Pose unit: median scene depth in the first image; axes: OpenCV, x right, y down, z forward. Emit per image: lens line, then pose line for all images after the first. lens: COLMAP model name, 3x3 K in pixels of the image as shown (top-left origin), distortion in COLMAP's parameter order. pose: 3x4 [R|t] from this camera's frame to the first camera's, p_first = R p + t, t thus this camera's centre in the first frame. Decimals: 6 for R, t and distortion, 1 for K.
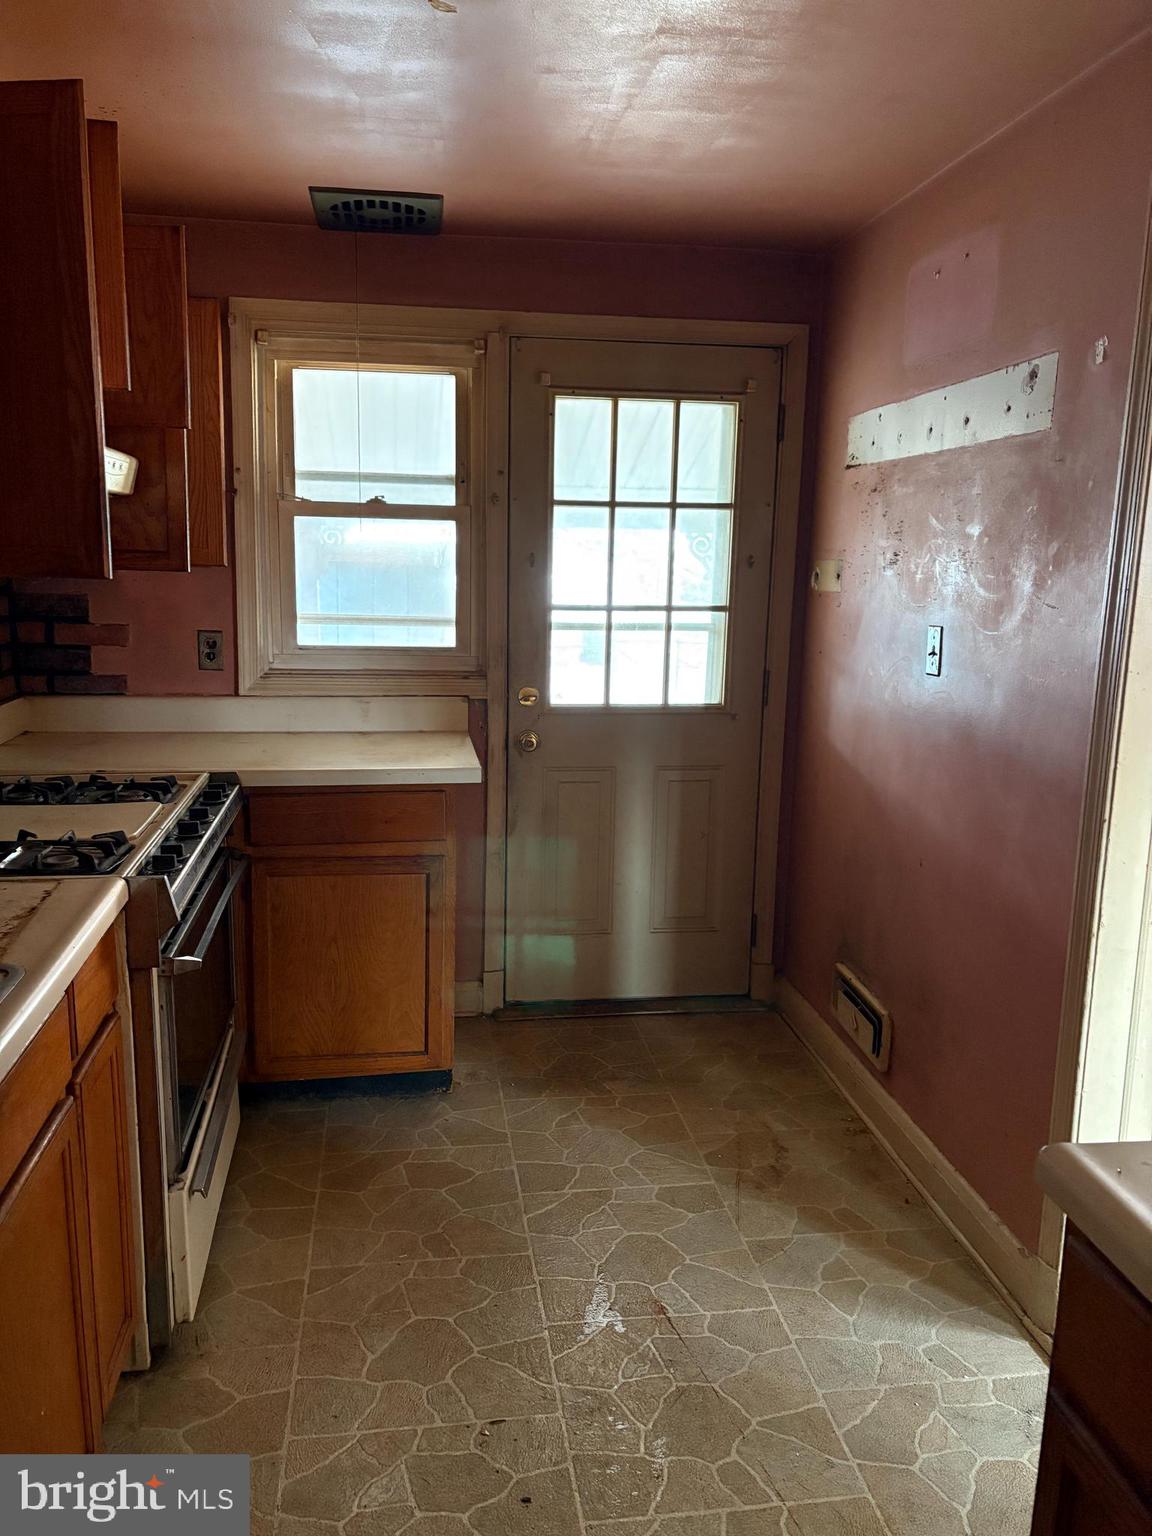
lens RADIAL K [[1160.6, 0, 570.1], [0, 1160.6, 765.1], [0, 0, 1]] dist [0.027247, 0.008708]
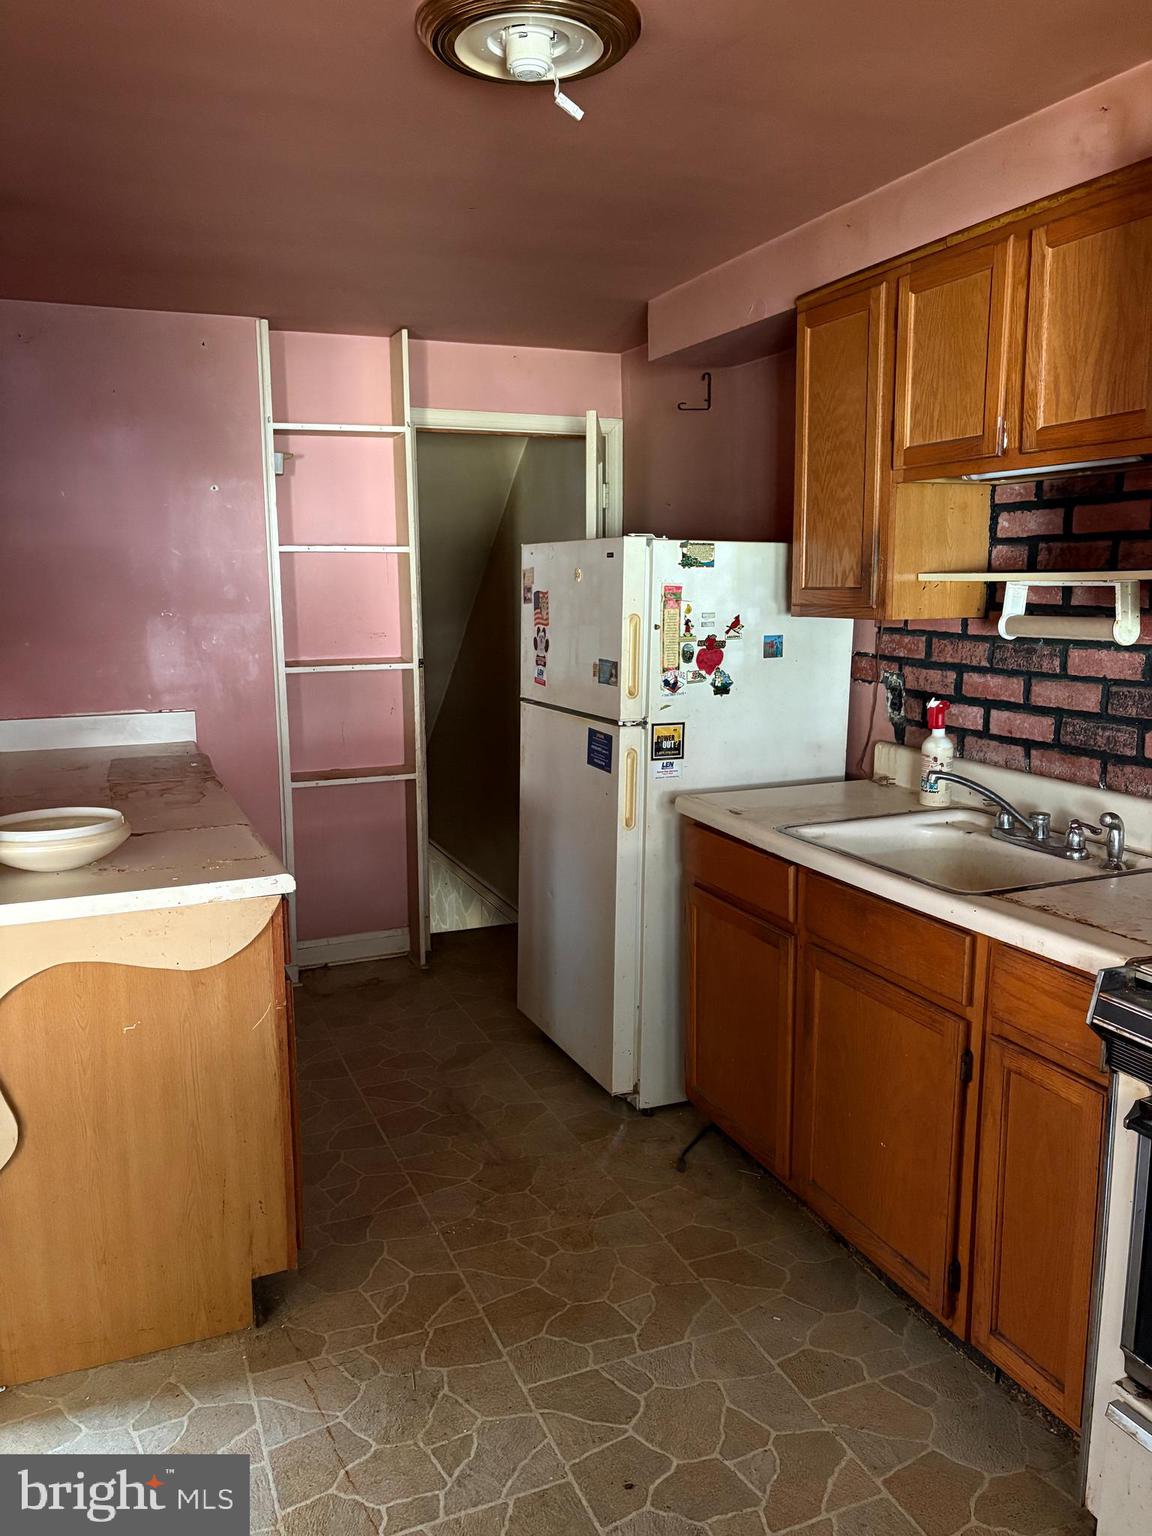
lens RADIAL K [[1160.6, 0, 571.2], [0, 1160.6, 769.3], [0, 0, 1]] dist [0.027247, 0.008708]
pose [[-0.967566, 0.027461, -0.251121, 0.260429], [-0.061809, 0.938125, 0.340736, -0.333584], [0.244940, 0.345206, -0.906001, 1.726262]]
